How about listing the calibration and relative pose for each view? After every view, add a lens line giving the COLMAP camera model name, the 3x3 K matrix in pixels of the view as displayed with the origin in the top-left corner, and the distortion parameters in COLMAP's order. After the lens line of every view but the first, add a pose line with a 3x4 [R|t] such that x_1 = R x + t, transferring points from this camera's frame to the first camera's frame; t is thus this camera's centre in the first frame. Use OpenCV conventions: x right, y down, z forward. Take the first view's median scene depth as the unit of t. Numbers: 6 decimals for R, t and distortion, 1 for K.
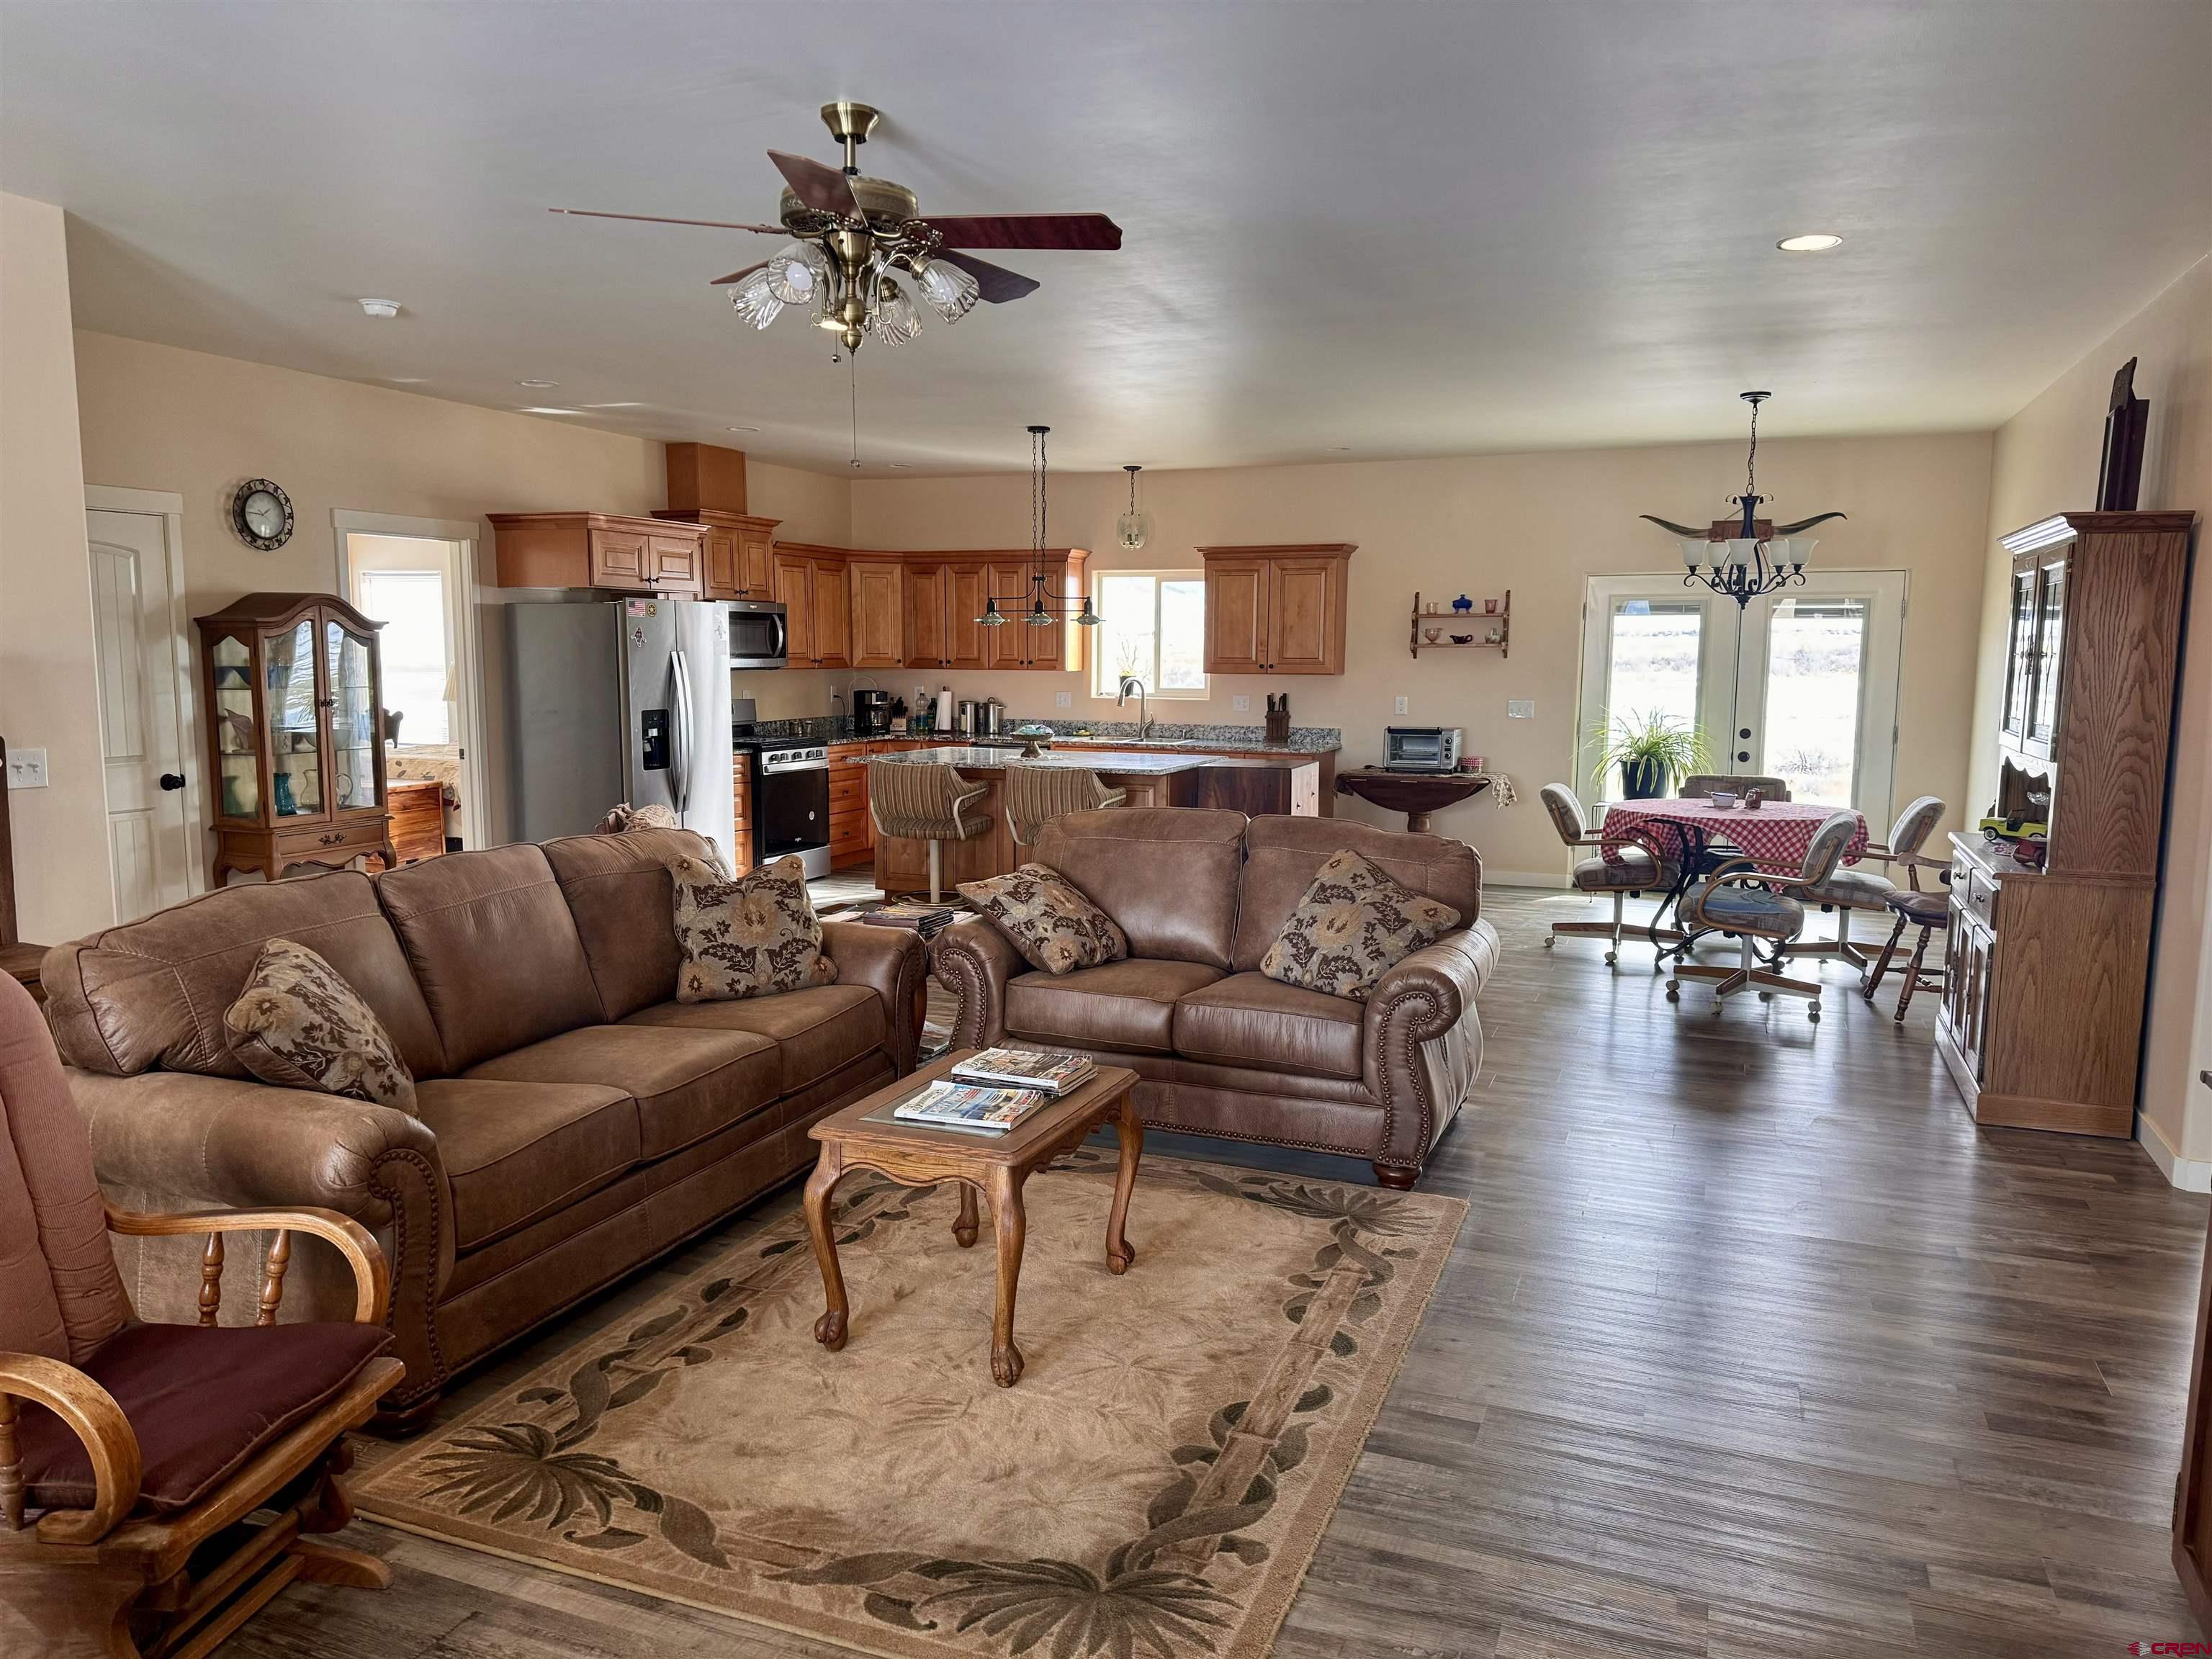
lens RADIAL K [[1553.8, 0, 1112.0], [0, 1553.8, 839.2], [0, 0, 1]] dist [0.100756, -0.001798]
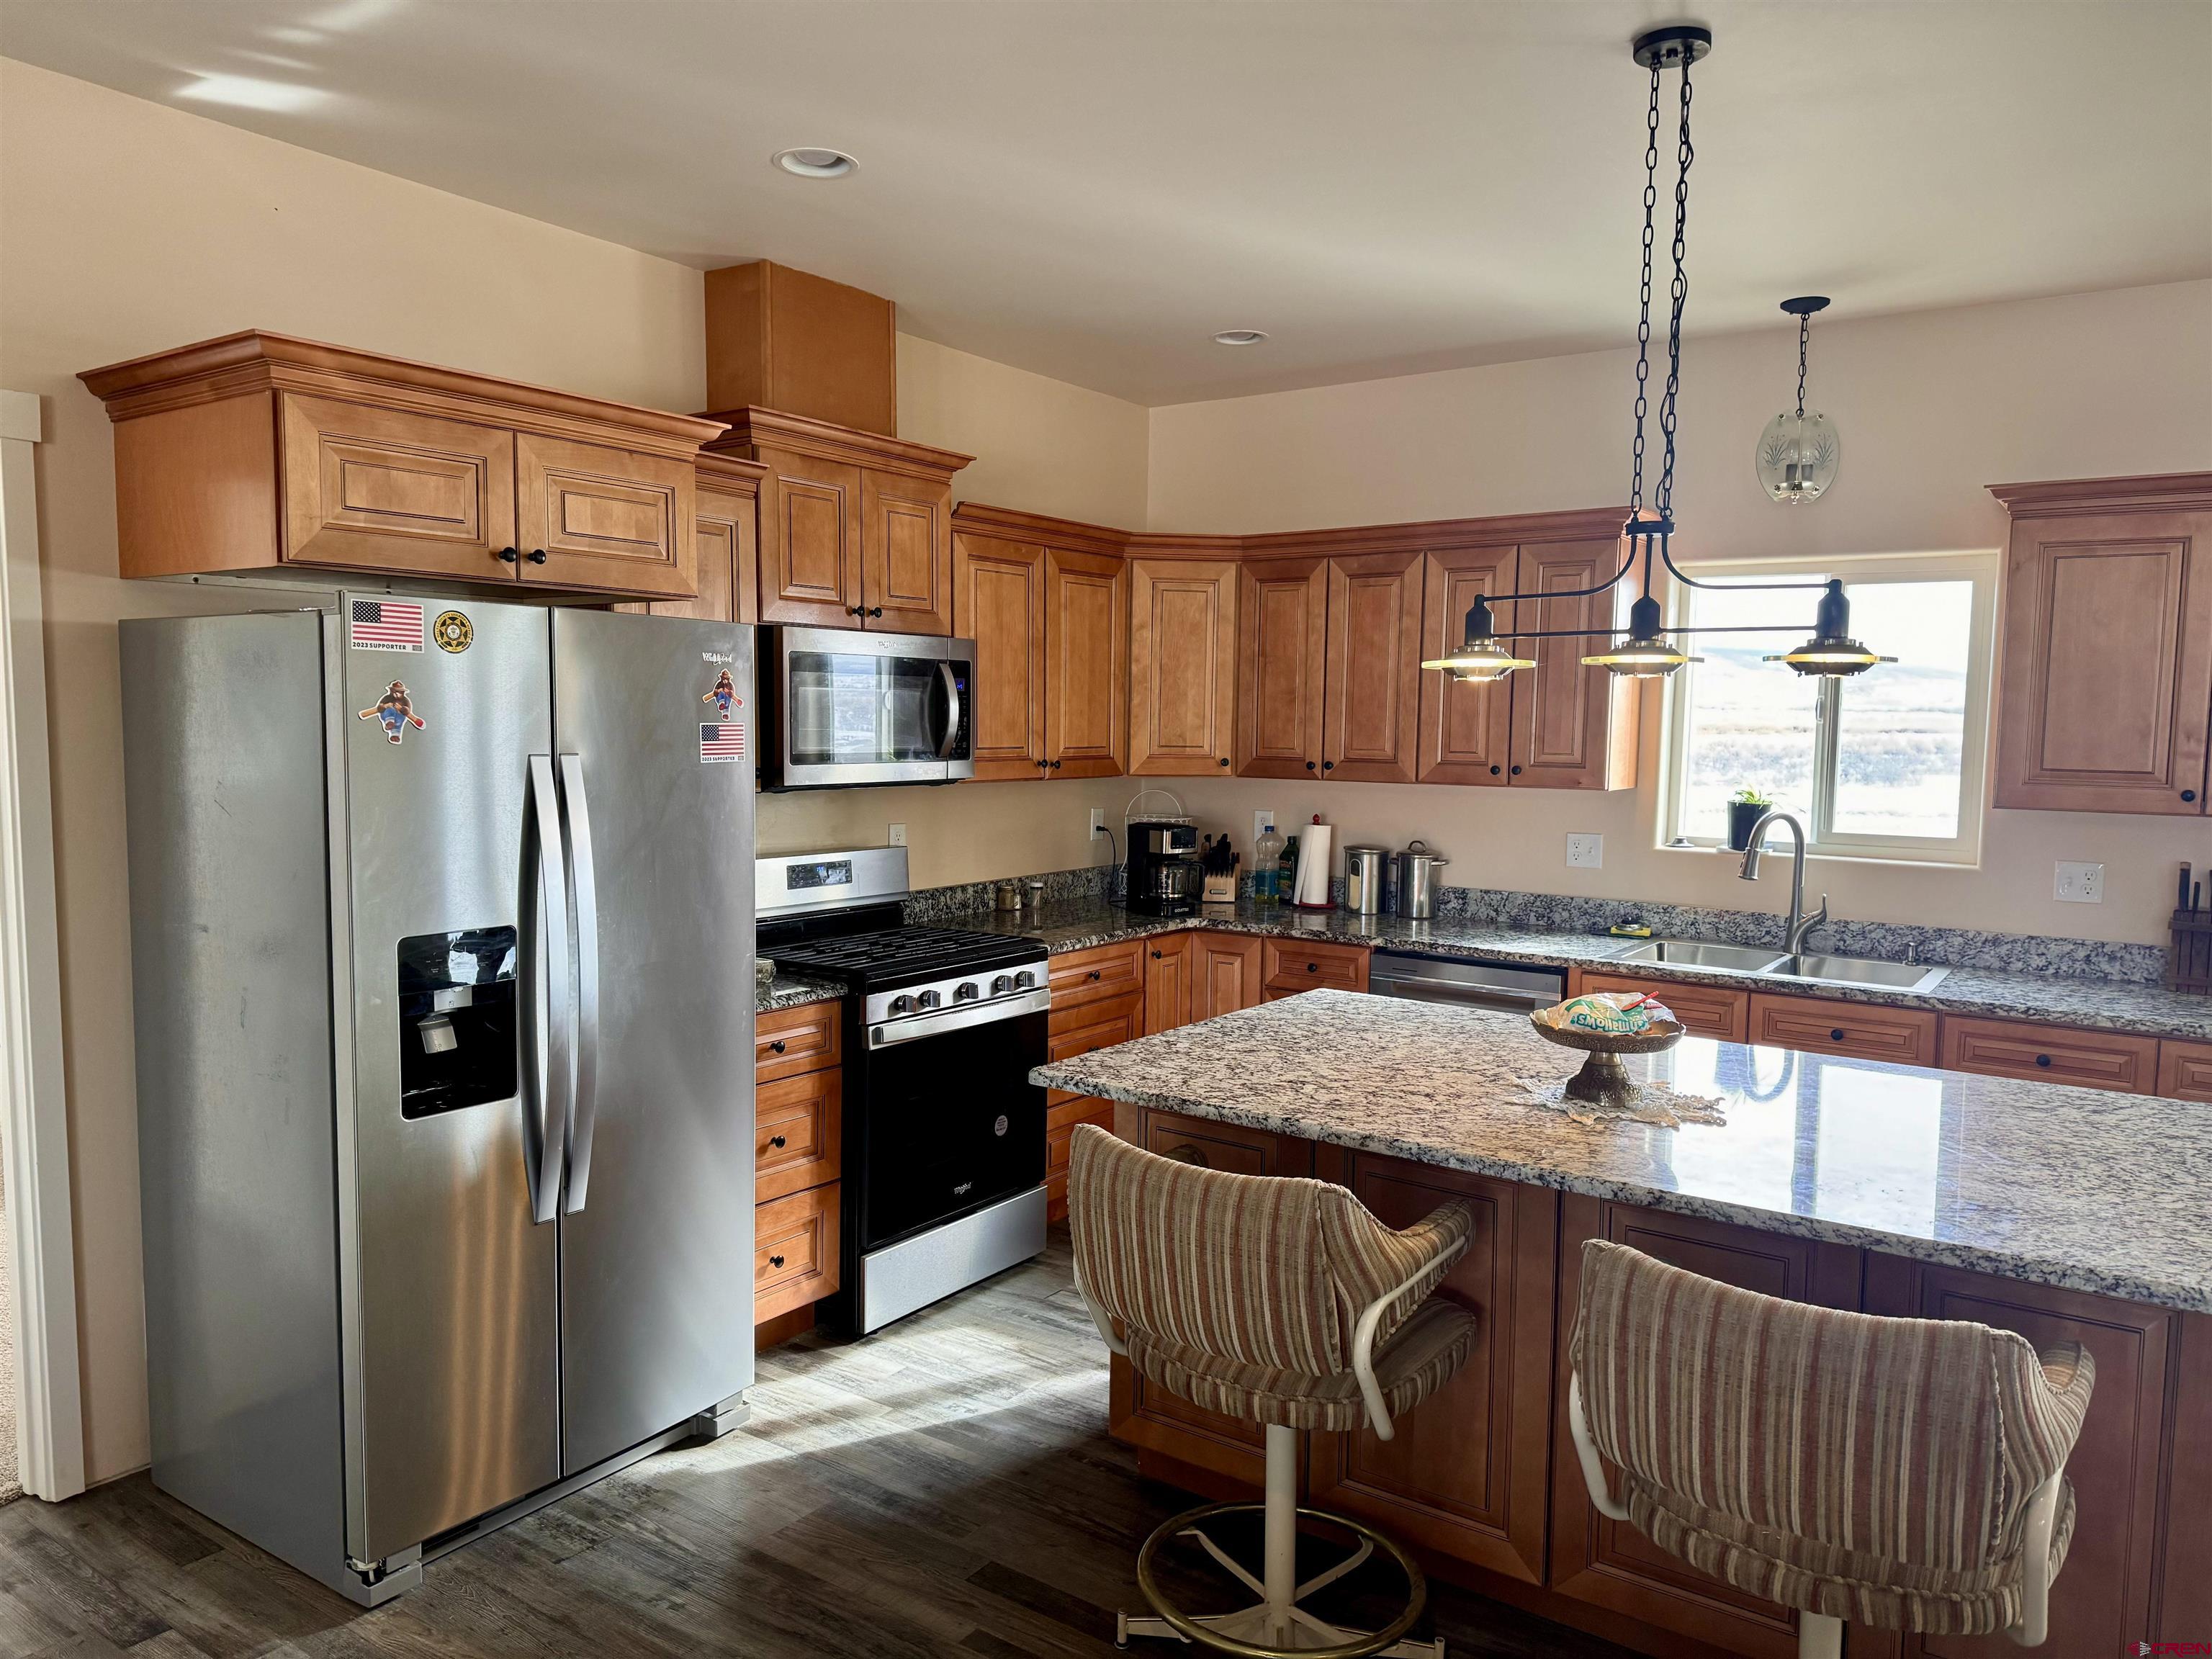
lens RADIAL K [[1553.8, 0, 1085.2], [0, 1553.8, 841.3], [0, 0, 1]] dist [0.100756, -0.001798]
pose [[0.969879, 0.026715, -0.242116, -0.062351], [-0.037201, 0.998553, -0.038841, -0.070944], [0.240728, 0.046678, 0.969470, 0.534933]]
